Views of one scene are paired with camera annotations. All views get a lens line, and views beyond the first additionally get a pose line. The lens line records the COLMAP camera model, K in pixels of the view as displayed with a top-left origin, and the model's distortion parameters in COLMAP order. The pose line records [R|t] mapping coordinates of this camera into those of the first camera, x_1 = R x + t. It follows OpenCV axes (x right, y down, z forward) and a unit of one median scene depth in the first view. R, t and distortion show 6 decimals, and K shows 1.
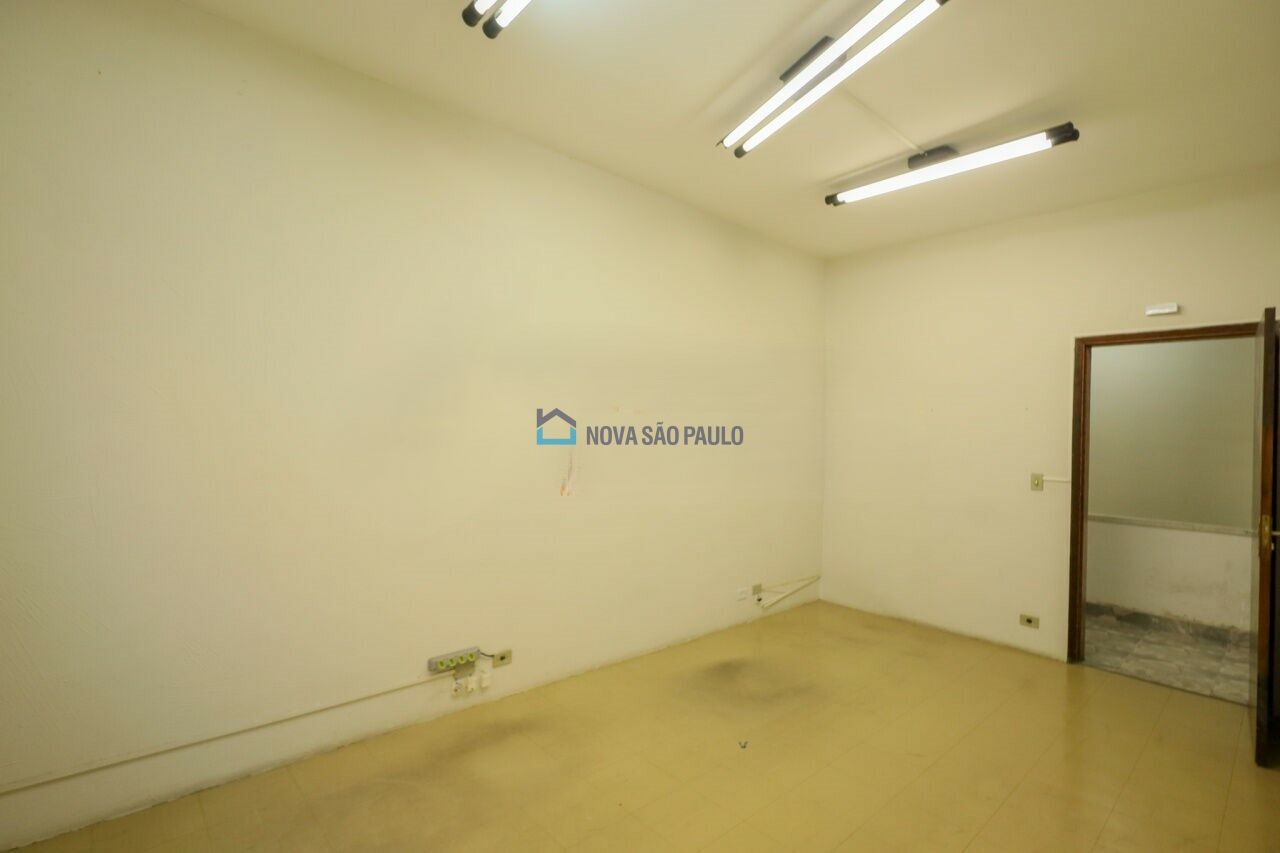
lens RADIAL K [[602.4, 0, 644.1], [0, 602.4, 424.4], [0, 0, 1]] dist [-0.002489, 0.000334]
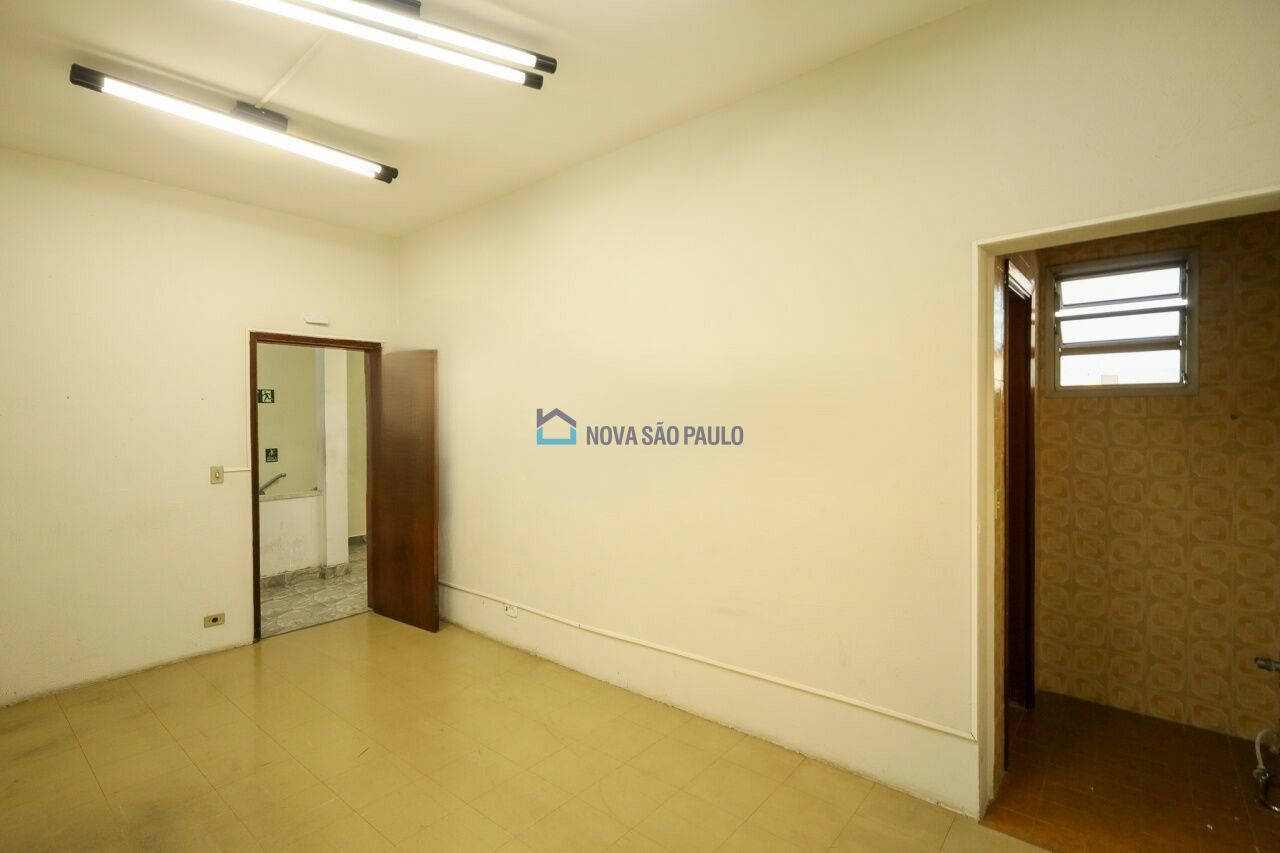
lens RADIAL K [[602.4, 0, 629.9], [0, 602.4, 421.6], [0, 0, 1]] dist [-0.002489, 0.000334]
pose [[-0.137965, -0.025435, 0.990110, -0.415215], [0.005958, 0.999631, 0.026509, -0.011998], [-0.990419, 0.009556, -0.137762, 0.498806]]
